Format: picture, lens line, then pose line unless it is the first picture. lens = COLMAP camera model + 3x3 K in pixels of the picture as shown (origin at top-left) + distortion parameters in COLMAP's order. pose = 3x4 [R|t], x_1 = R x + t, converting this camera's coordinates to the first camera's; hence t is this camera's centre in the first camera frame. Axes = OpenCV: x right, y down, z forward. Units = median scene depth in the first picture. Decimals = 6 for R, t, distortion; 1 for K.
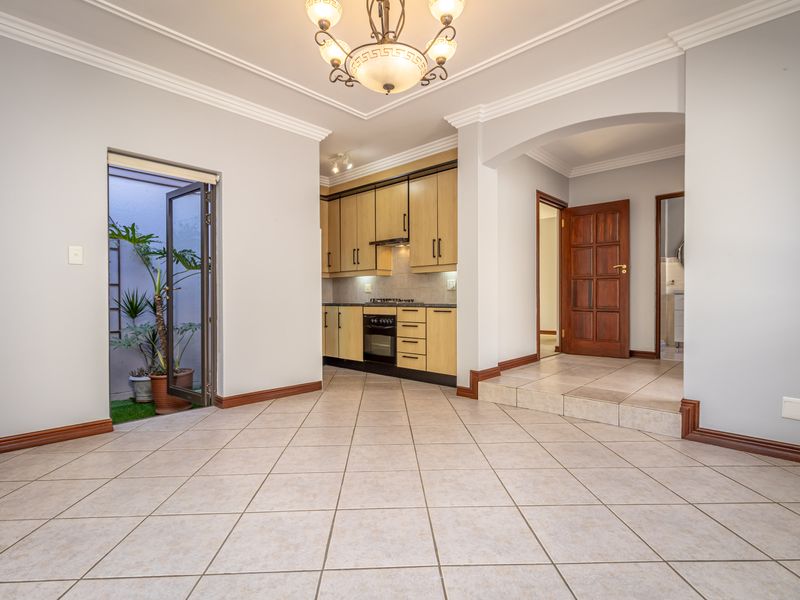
lens RADIAL K [[408.2, 0, 402.5], [0, 408.2, 299.1], [0, 0, 1]] dist [-0.001486, -0.001181]
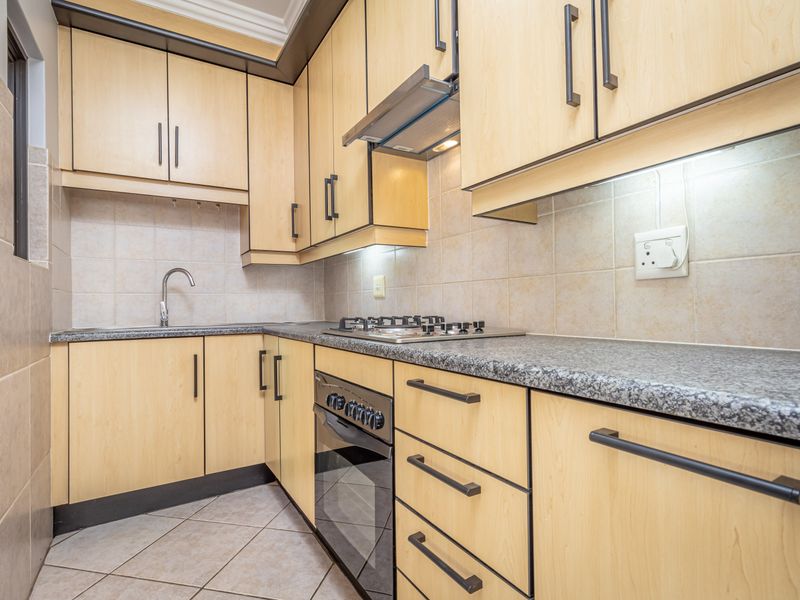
lens RADIAL K [[408.2, 0, 398.1], [0, 408.2, 300.4], [0, 0, 1]] dist [-0.001486, -0.001181]
pose [[0.959852, -0.015411, -0.280083, 0.052985], [0.013242, 0.999866, -0.009634, -0.012101], [0.280194, 0.005539, 0.959927, 0.827506]]
